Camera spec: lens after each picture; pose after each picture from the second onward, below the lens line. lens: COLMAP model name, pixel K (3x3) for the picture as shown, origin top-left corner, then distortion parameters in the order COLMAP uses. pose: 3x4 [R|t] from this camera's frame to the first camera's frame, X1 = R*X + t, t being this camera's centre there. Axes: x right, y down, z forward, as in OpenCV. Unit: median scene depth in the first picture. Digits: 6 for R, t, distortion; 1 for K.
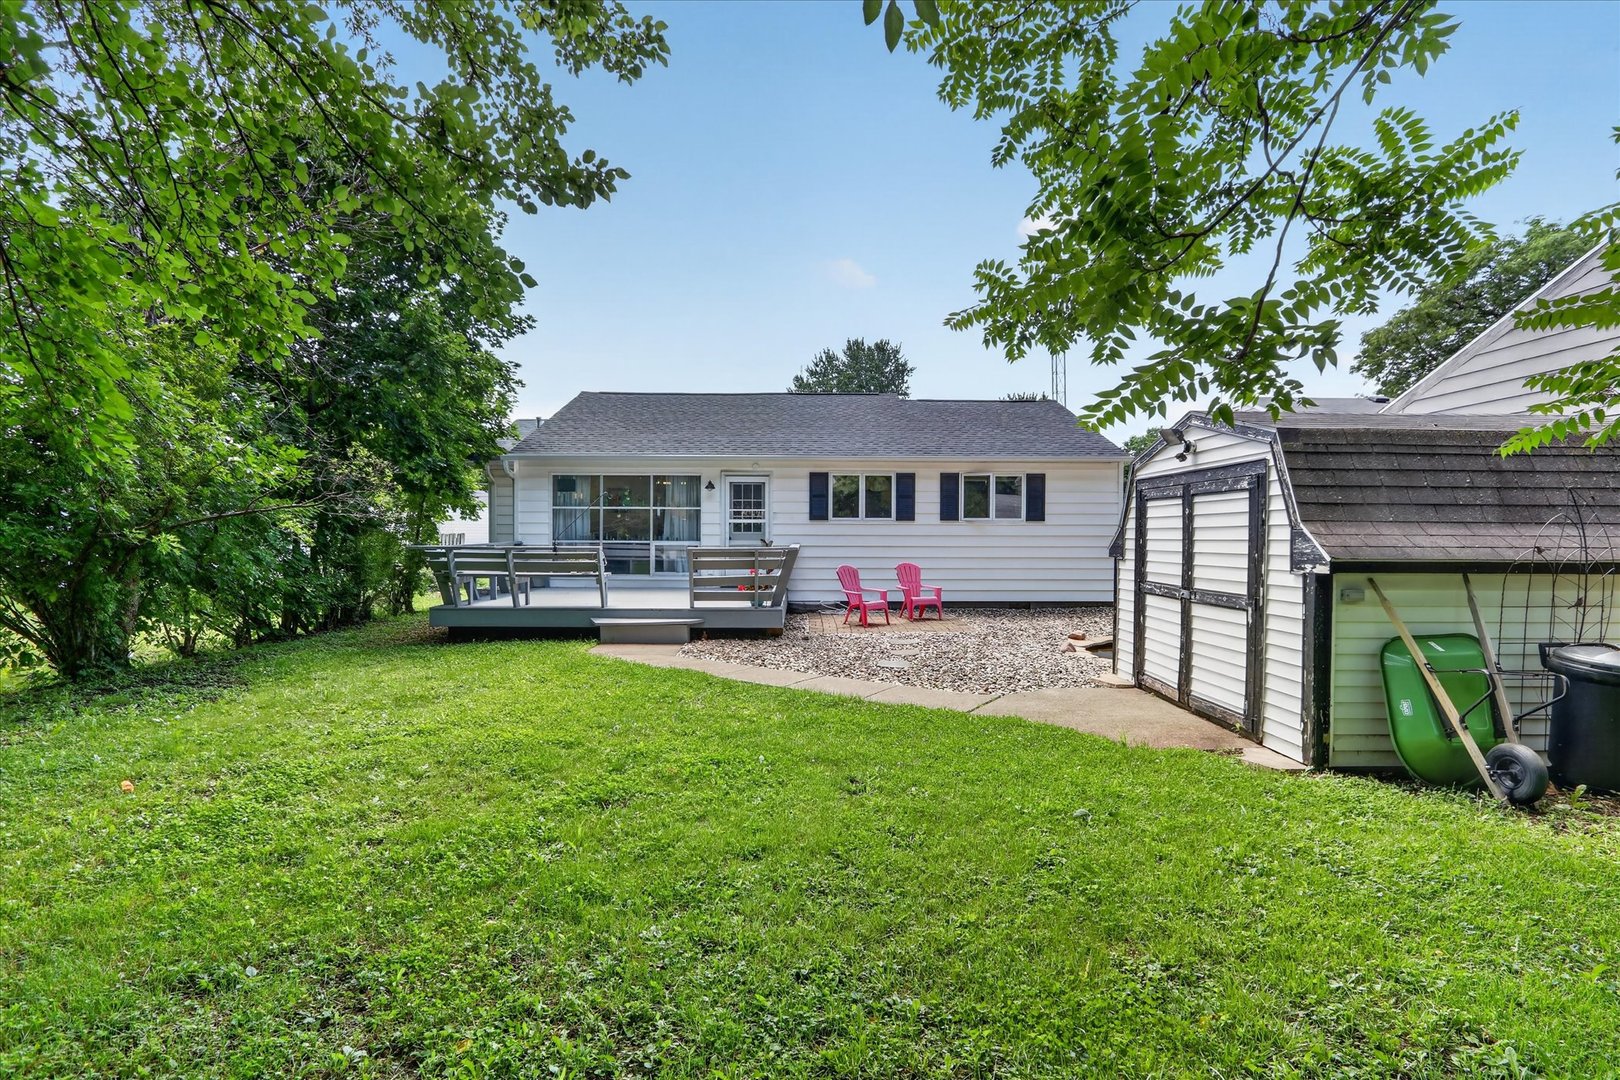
lens RADIAL K [[758.5, 0, 803.1], [0, 758.5, 537.4], [0, 0, 1]] dist [-0.020551, 0.007045]
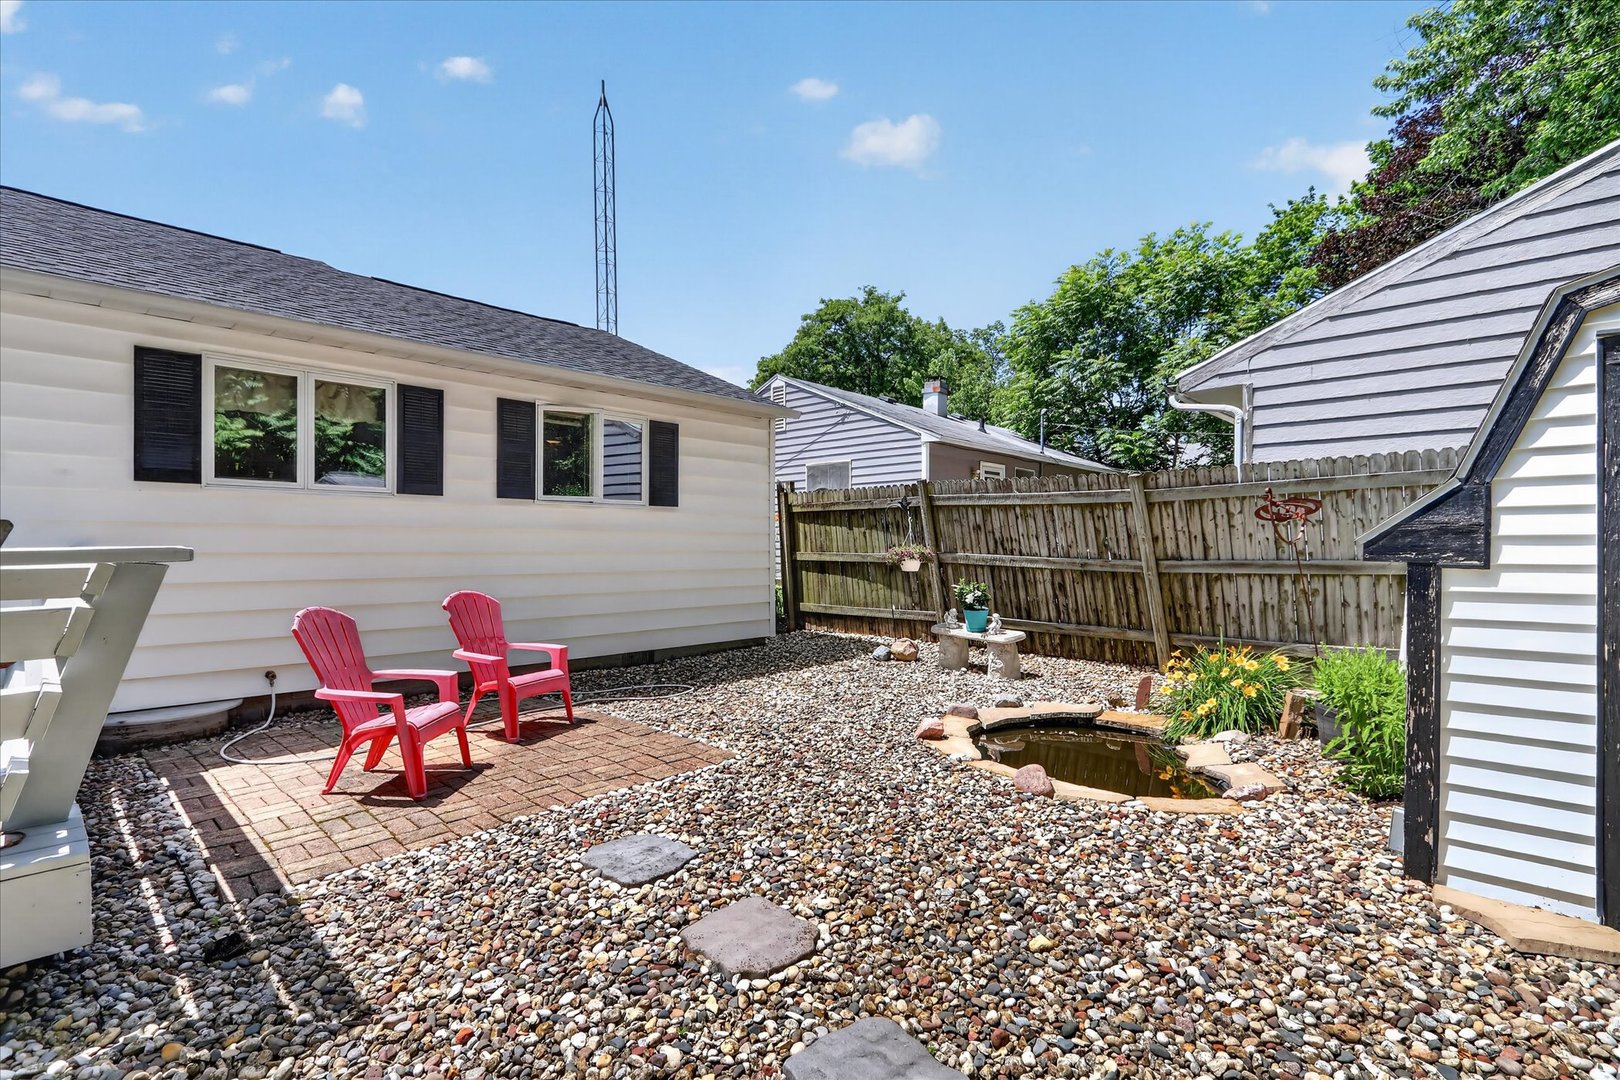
lens RADIAL K [[756.2, 0, 807.4], [0, 756.2, 556.5], [0, 0, 1]] dist [-0.017929, 0.001156]
pose [[0.688119, -0.011079, 0.725513, -0.066004], [0.004399, 0.999929, 0.011098, 0.022735], [-0.725584, -0.004445, 0.688119, 1.183800]]
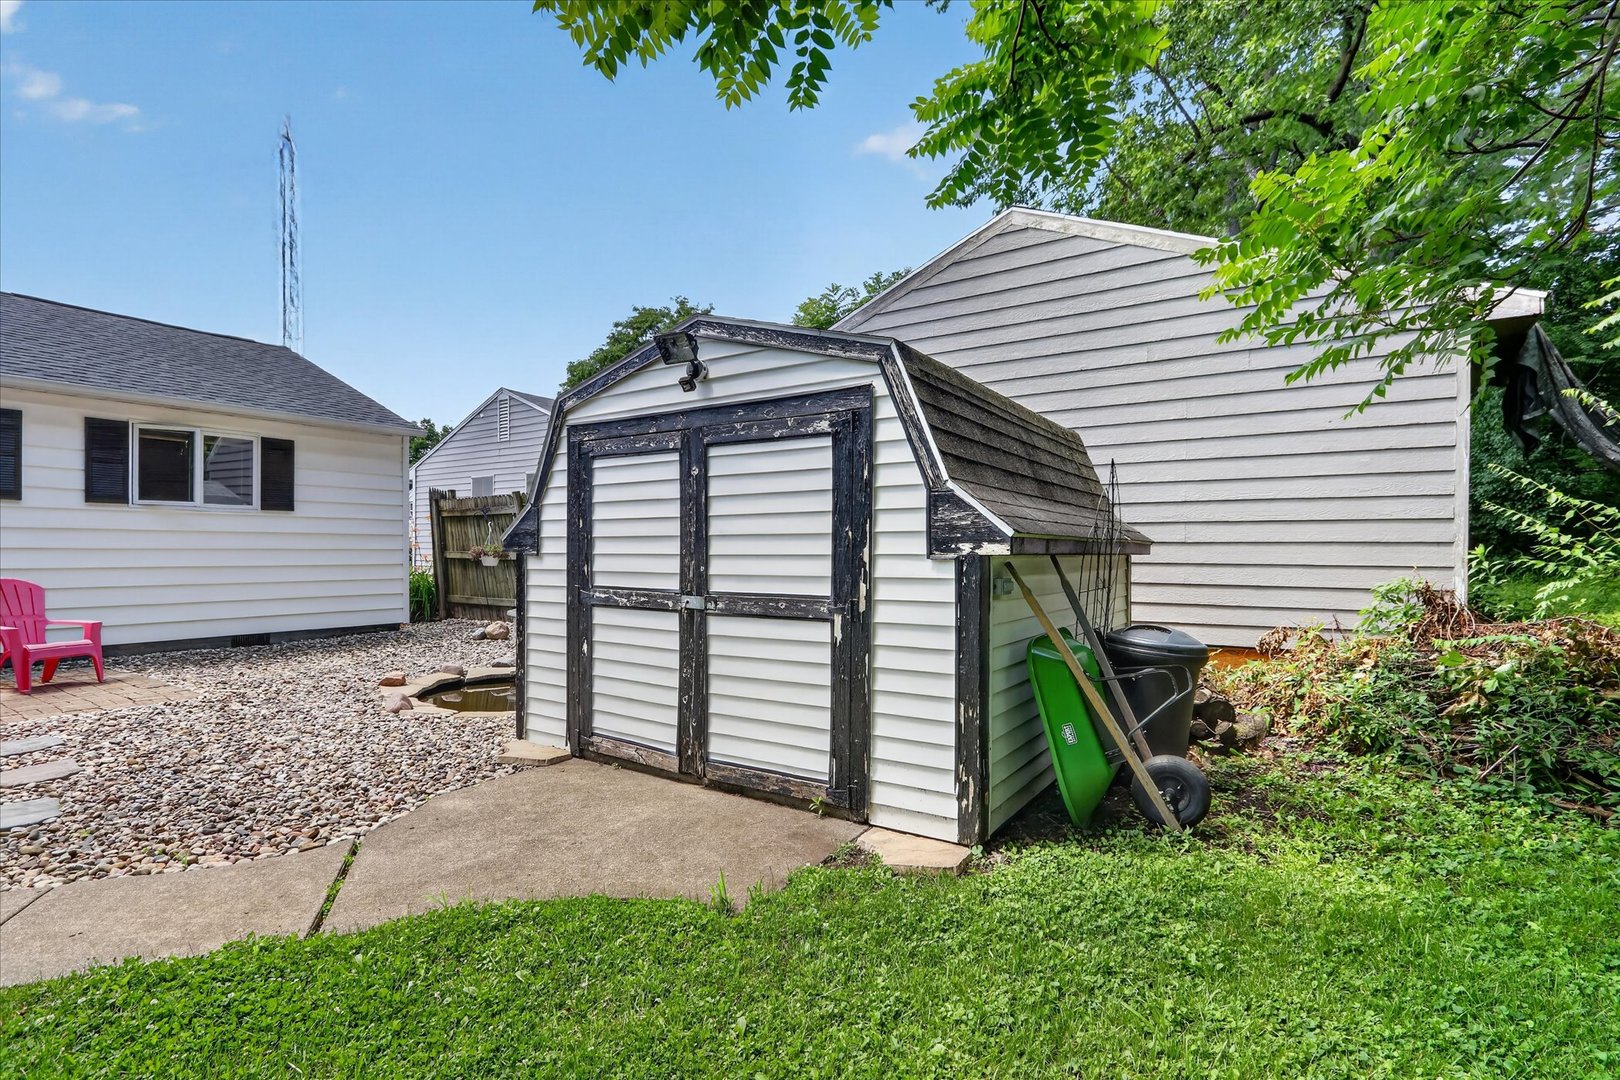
lens RADIAL K [[756.2, 0, 807.4], [0, 756.2, 556.5], [0, 0, 1]] dist [-0.017929, 0.001156]
pose [[0.548417, -0.007137, 0.836175, 0.029509], [0.001455, 0.999970, 0.007582, 0.031823], [-0.836204, -0.002942, 0.548411, 0.564865]]
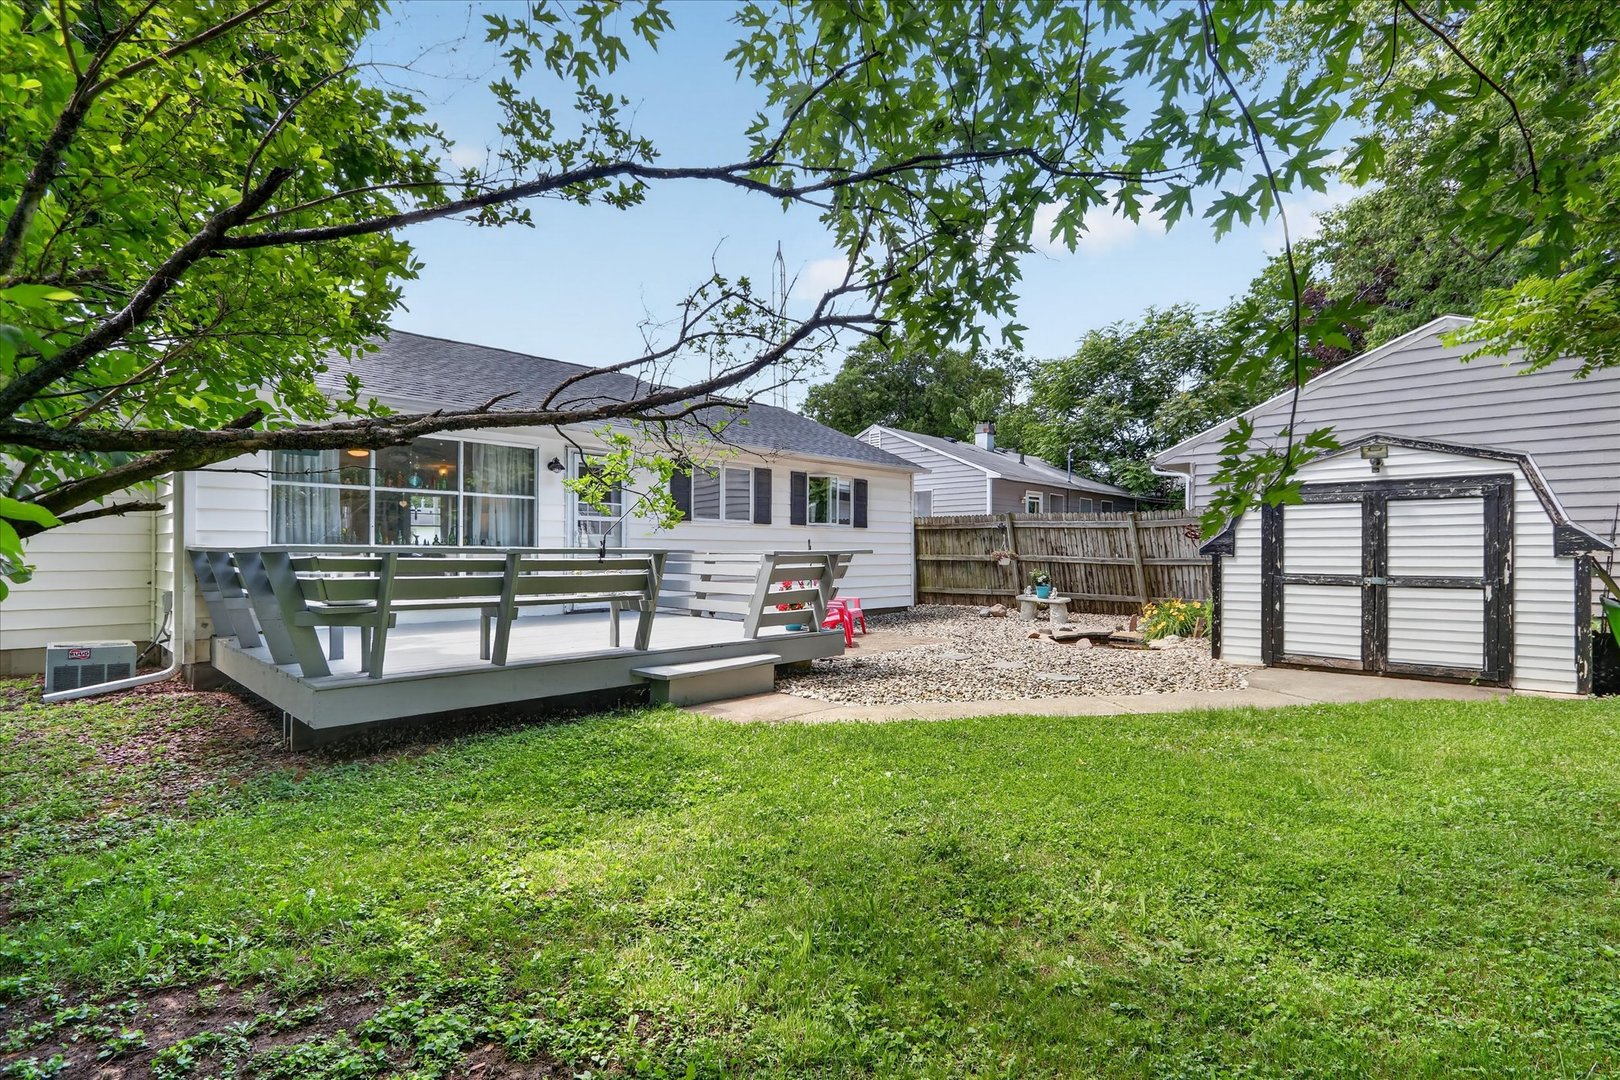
lens RADIAL K [[756.2, 0, 807.4], [0, 756.2, 556.5], [0, 0, 1]] dist [-0.017929, 0.001156]
pose [[0.699484, -0.004823, 0.714632, -0.994513], [0.003289, 0.999988, 0.003530, 0.027574], [-0.714641, -0.000119, 0.699491, 0.798006]]
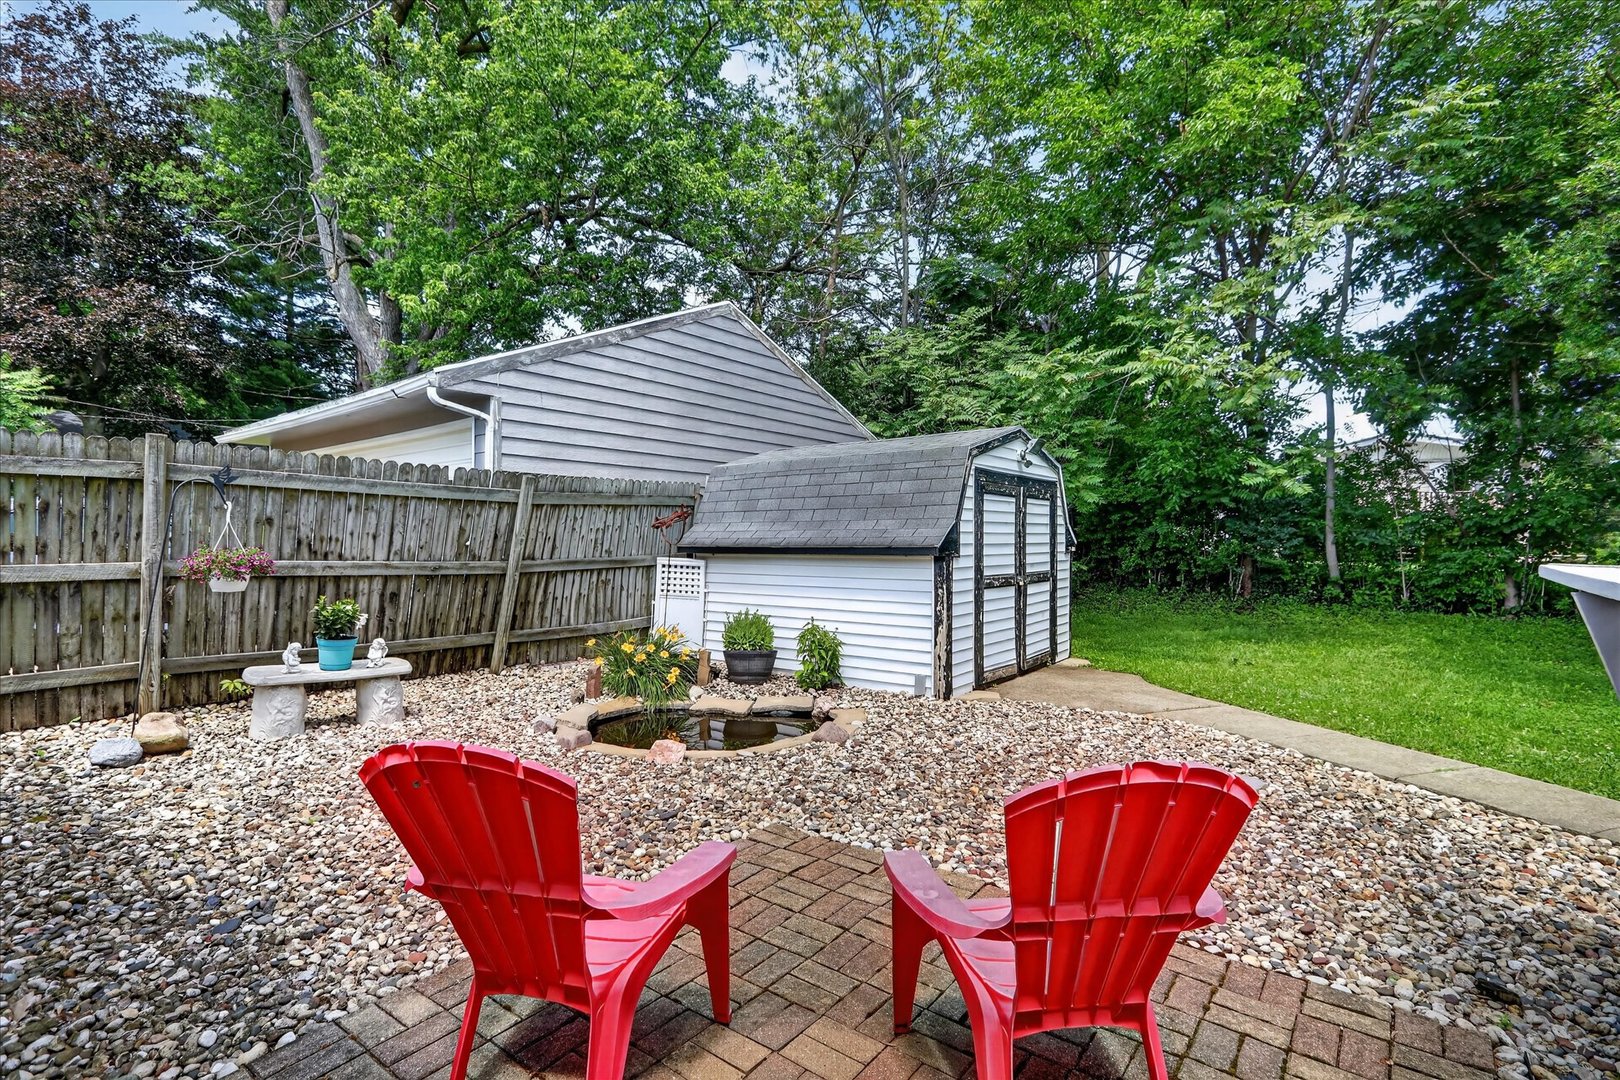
lens RADIAL K [[758.5, 0, 803.1], [0, 758.5, 537.4], [0, 0, 1]] dist [-0.020551, 0.007045]
pose [[-0.790224, -0.001449, 0.612816, 0.049754], [0.000456, 0.999996, 0.002953, 0.006289], [-0.612818, 0.002613, -0.790220, 2.133123]]
